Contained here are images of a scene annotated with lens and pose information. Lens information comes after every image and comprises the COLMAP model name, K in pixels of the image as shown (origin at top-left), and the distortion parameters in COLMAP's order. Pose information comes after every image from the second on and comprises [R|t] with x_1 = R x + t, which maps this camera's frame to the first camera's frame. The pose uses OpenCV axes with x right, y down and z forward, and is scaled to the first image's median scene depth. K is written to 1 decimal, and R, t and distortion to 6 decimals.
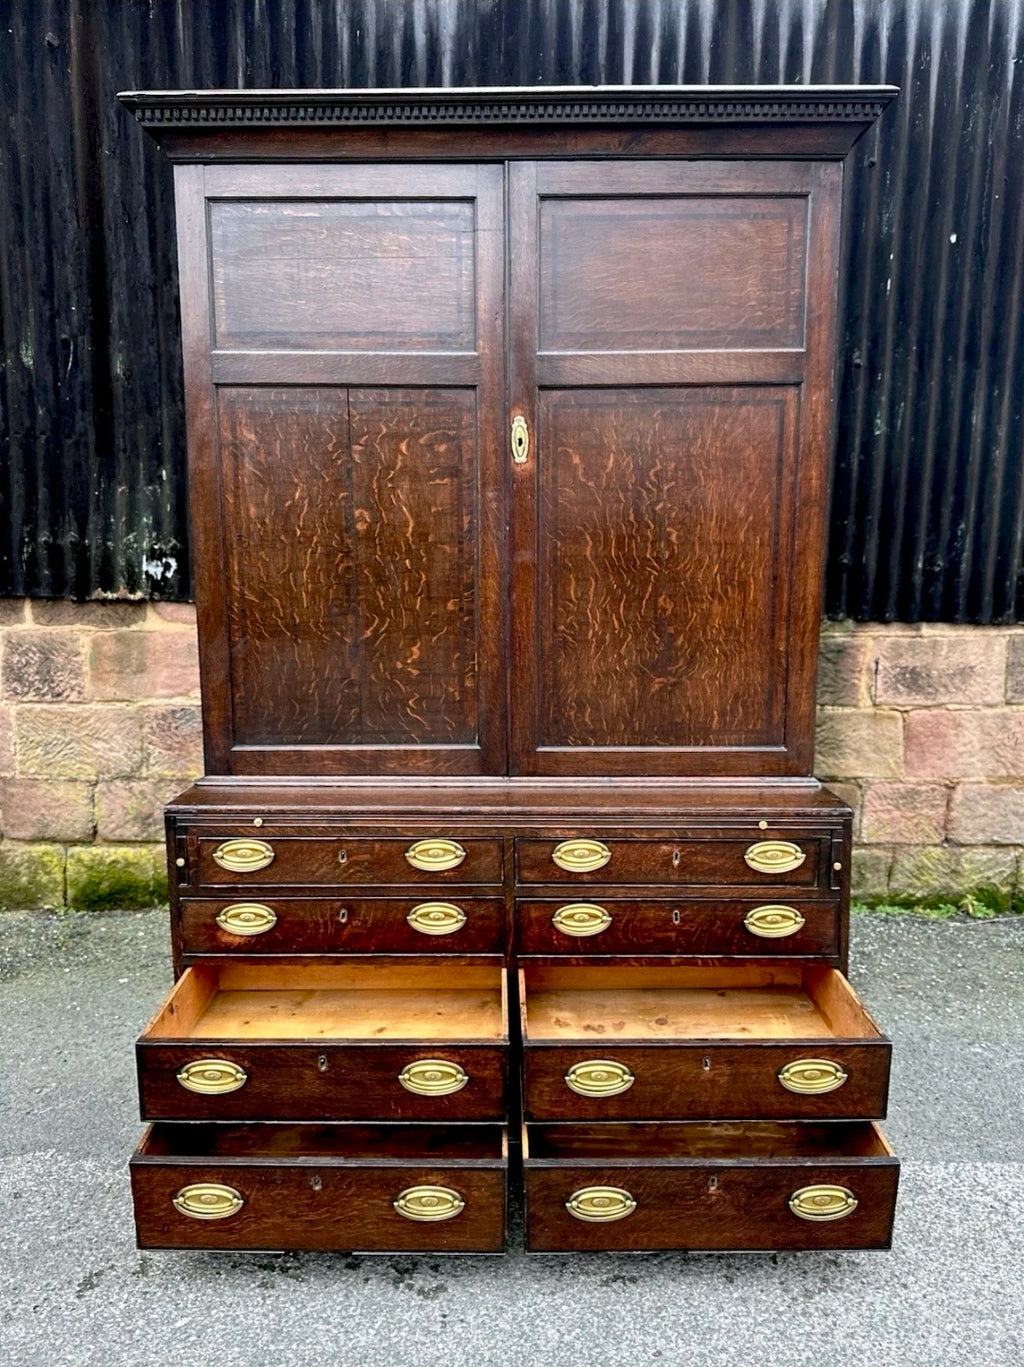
lens RADIAL K [[950.1, 0, 512.0], [0, 950.1, 683.5], [0, 0, 1]] dist [0.028619, -0.027934]
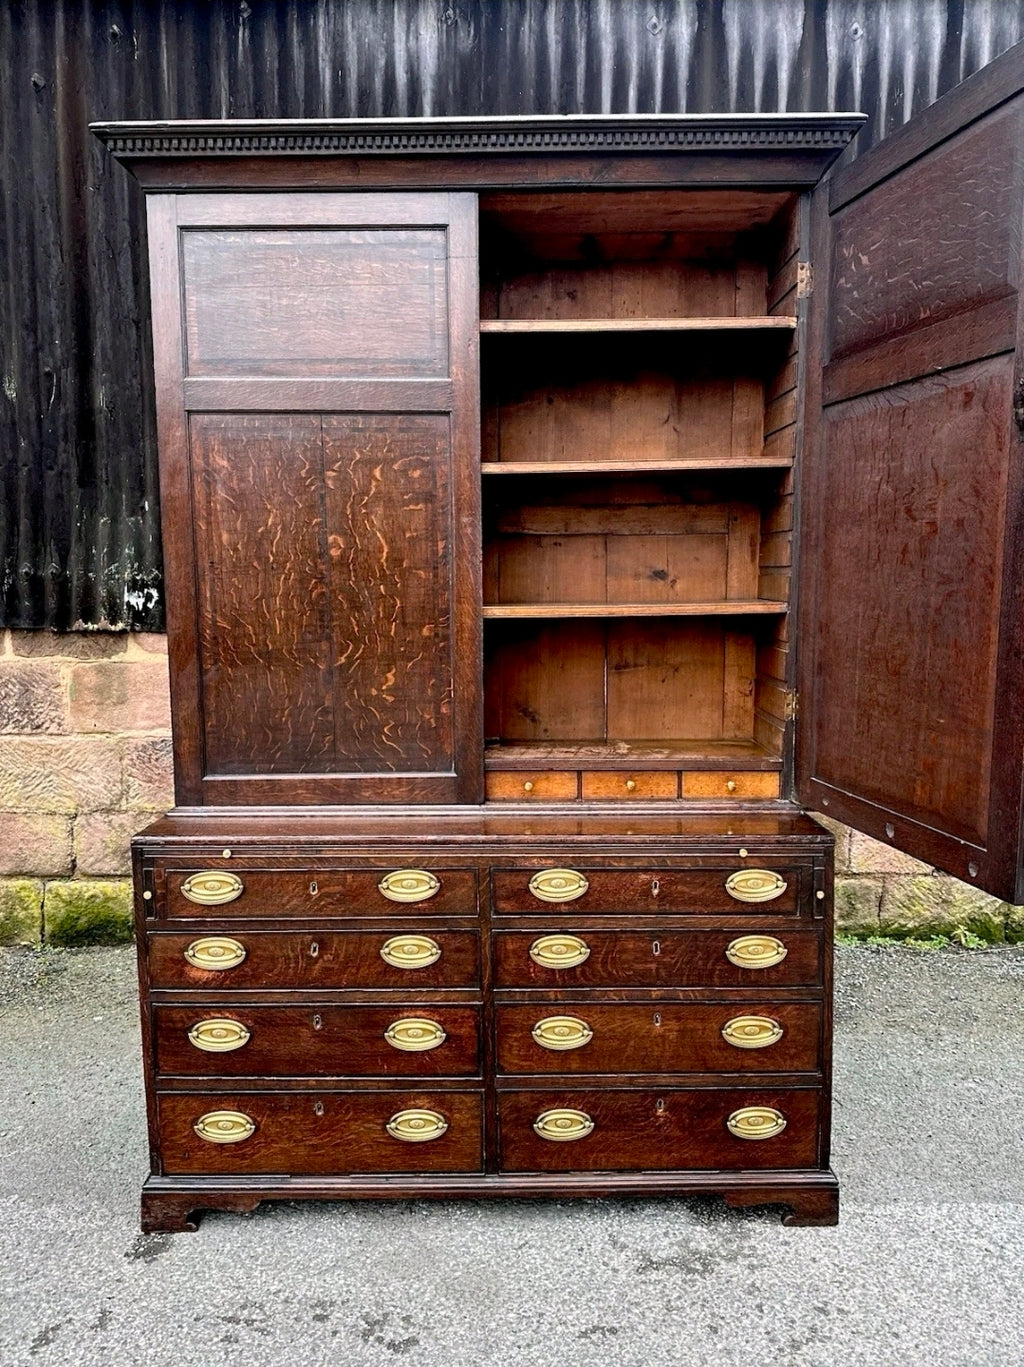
lens RADIAL K [[945.3, 0, 510.3], [0, 945.3, 682.0], [0, 0, 1]] dist [0.031670, -0.028306]
pose [[0.999982, -0.005495, 0.002343, 0.021454], [0.005577, 0.999302, -0.036934, 0.007362], [-0.002138, 0.036946, 0.999315, 0.018677]]
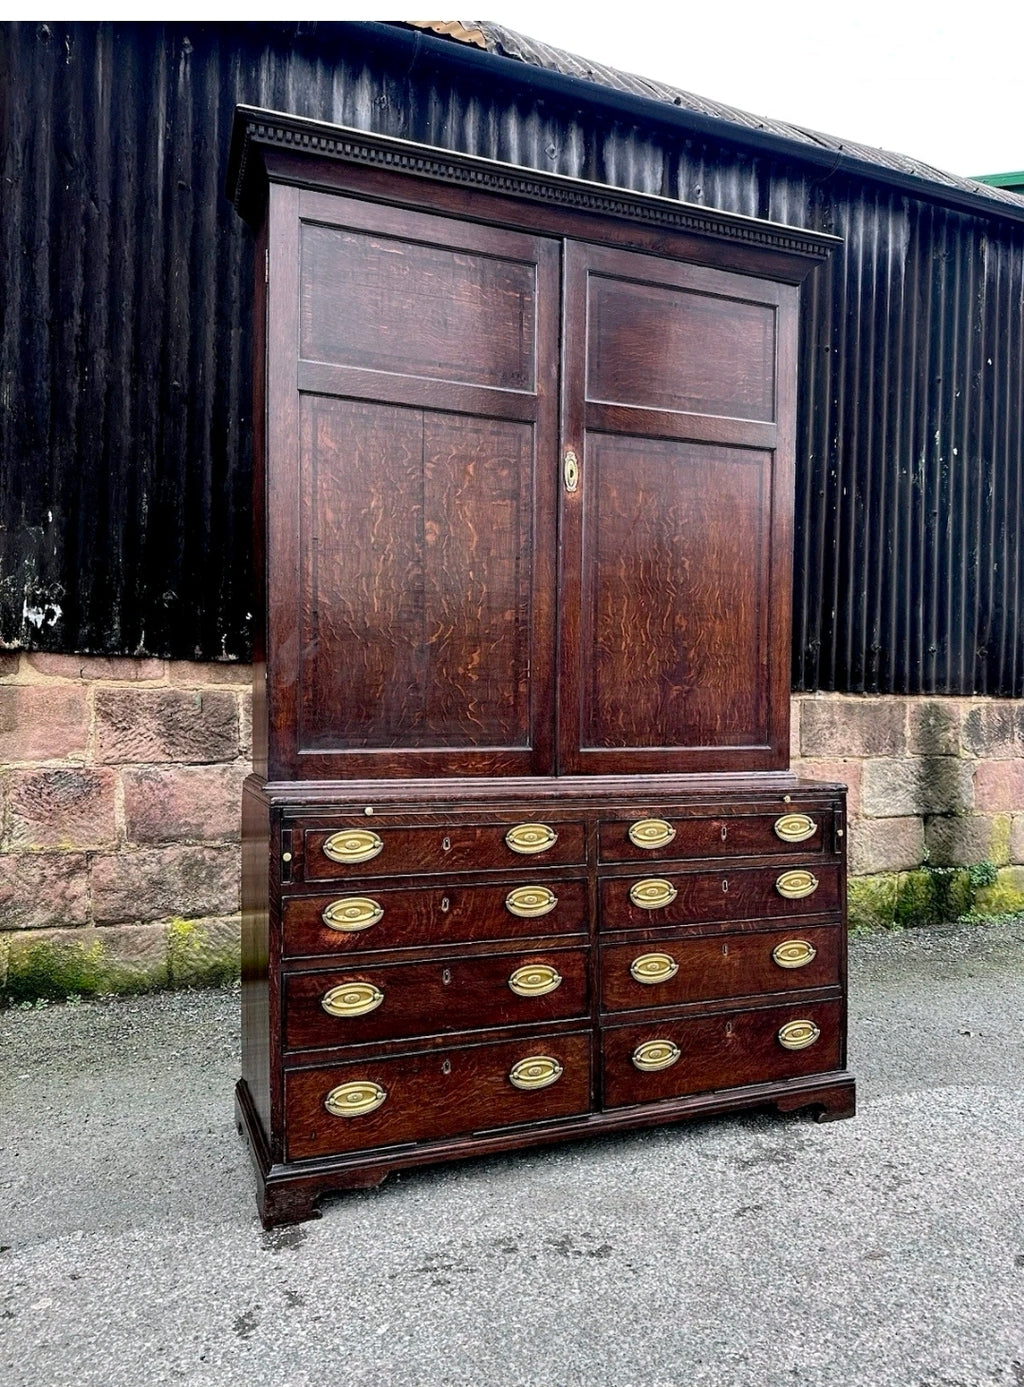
lens RADIAL K [[940.3, 0, 509.3], [0, 940.3, 701.8], [0, 0, 1]] dist [0.049096, -0.047738]
pose [[0.930990, 0.008314, 0.364950, -0.462022], [0.041422, 0.990878, -0.128240, 0.155388], [-0.362686, 0.134508, 0.922153, 0.024278]]
